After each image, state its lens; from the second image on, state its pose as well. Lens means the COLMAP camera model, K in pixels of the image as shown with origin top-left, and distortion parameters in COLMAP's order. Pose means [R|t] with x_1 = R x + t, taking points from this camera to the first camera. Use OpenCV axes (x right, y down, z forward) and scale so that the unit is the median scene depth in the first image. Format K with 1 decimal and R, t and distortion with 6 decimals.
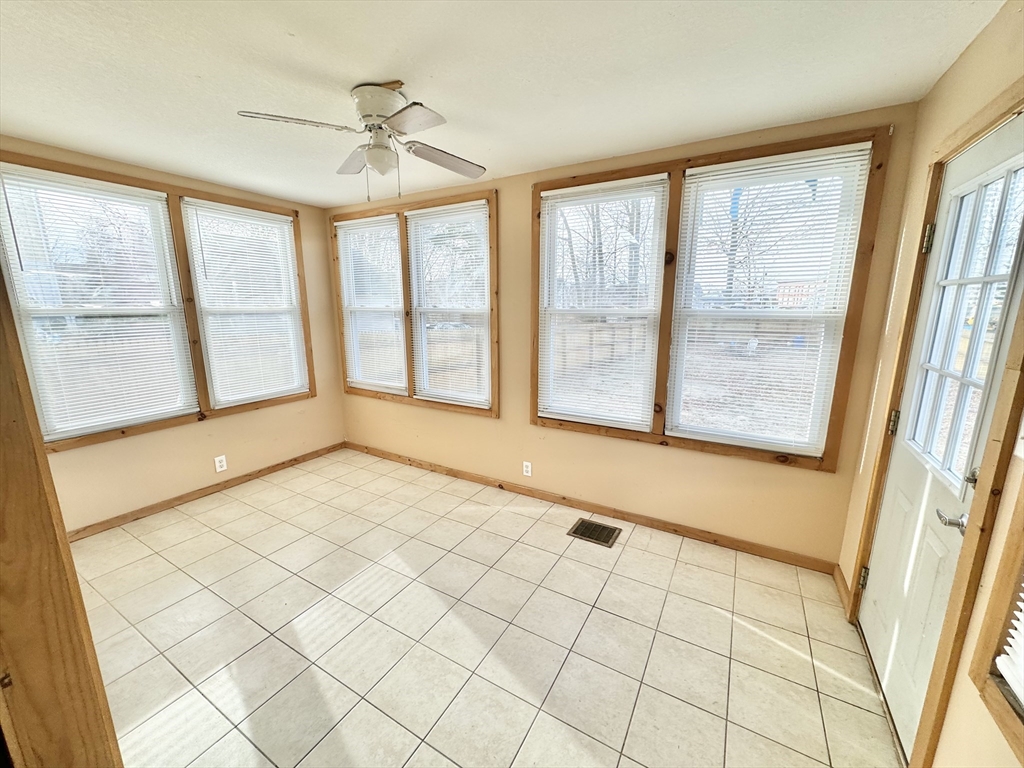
lens RADIAL K [[404.5, 0, 512.0], [0, 404.5, 384.0], [0, 0, 1]] dist [-0.002999, 0.000313]
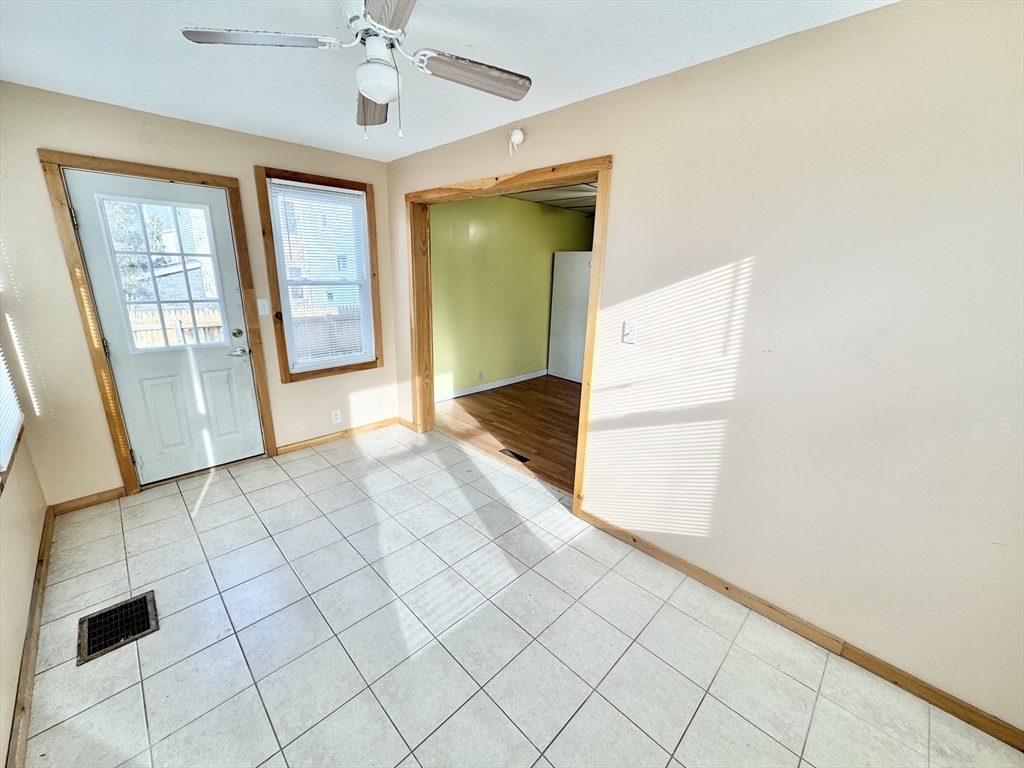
lens RADIAL K [[404.5, 0, 512.0], [0, 404.5, 384.0], [0, 0, 1]] dist [-0.002999, 0.000313]
pose [[-0.966047, -0.097309, 0.239340, -0.720436], [0.023163, 0.890013, 0.455345, -0.360419], [-0.257325, 0.445429, -0.857541, 1.665215]]
